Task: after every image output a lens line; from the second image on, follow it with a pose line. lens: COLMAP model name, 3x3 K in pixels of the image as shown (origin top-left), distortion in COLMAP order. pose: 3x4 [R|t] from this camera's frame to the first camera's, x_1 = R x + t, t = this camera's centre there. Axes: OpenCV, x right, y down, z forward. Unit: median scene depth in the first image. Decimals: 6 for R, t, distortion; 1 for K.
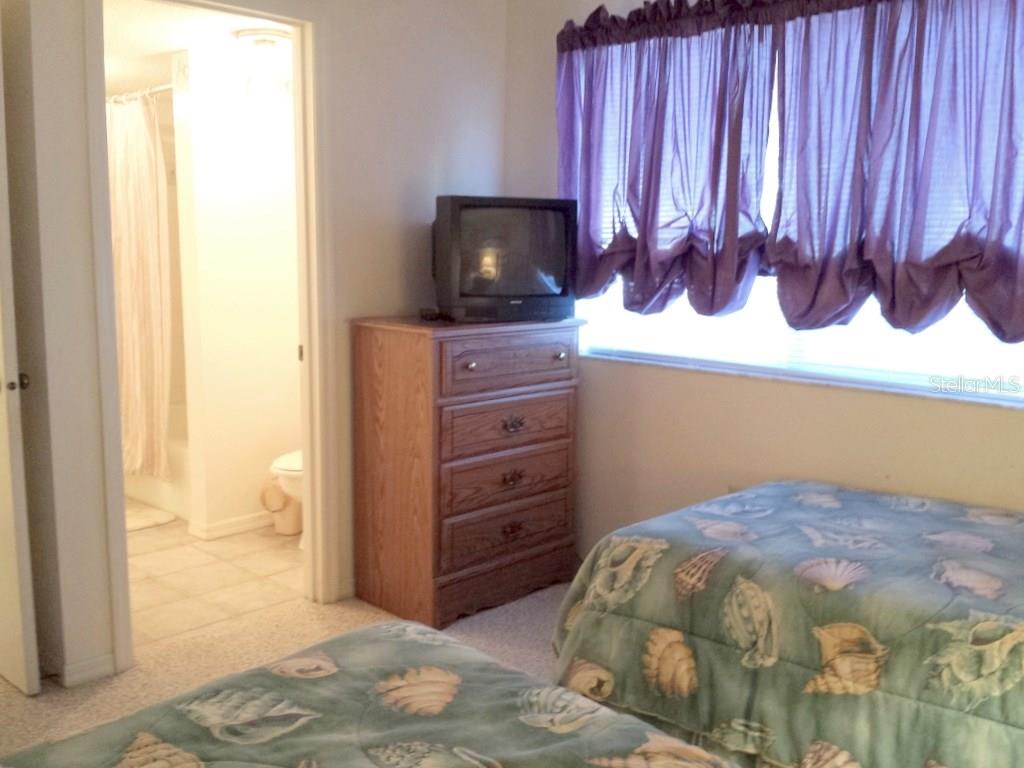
lens RADIAL K [[905.4, 0, 512.0], [0, 905.4, 384.0], [0, 0, 1]] dist [0.115977, -0.223447]
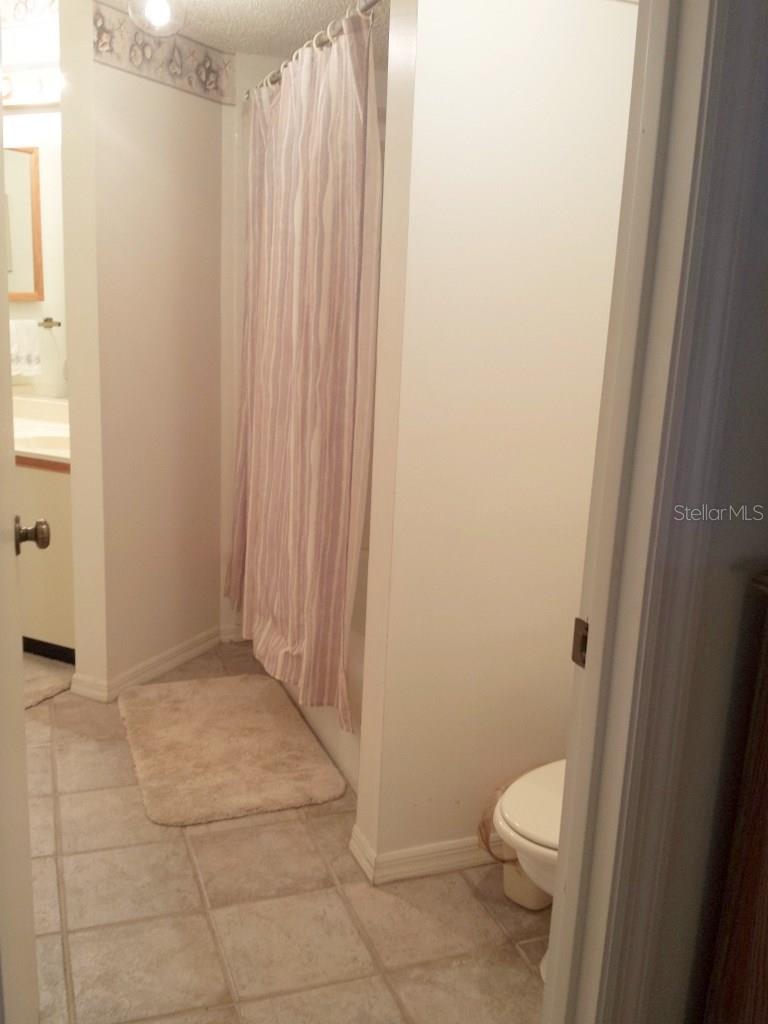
lens RADIAL K [[939.5, 0, 384.0], [0, 939.5, 512.0], [0, 0, 1]] dist [0.104920, -0.248947]
pose [[0.894723, 0.121271, -0.429841, -0.120800], [-0.096025, 0.992156, 0.080038, -0.079093], [0.436176, -0.030336, 0.899350, 0.519326]]
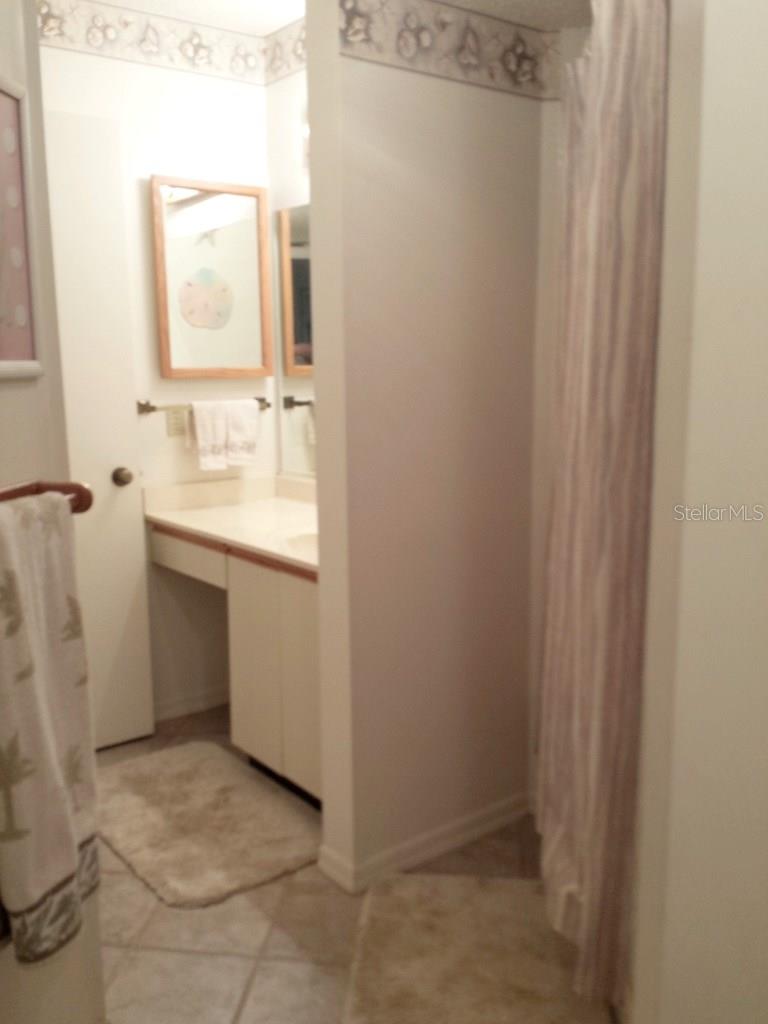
lens RADIAL K [[939.5, 0, 384.0], [0, 939.5, 512.0], [0, 0, 1]] dist [0.104920, -0.248947]
pose [[0.603723, 0.110415, -0.789511, -0.185473], [-0.099008, 0.993079, 0.063175, -0.112243], [0.791022, 0.040027, 0.610477, 0.747549]]
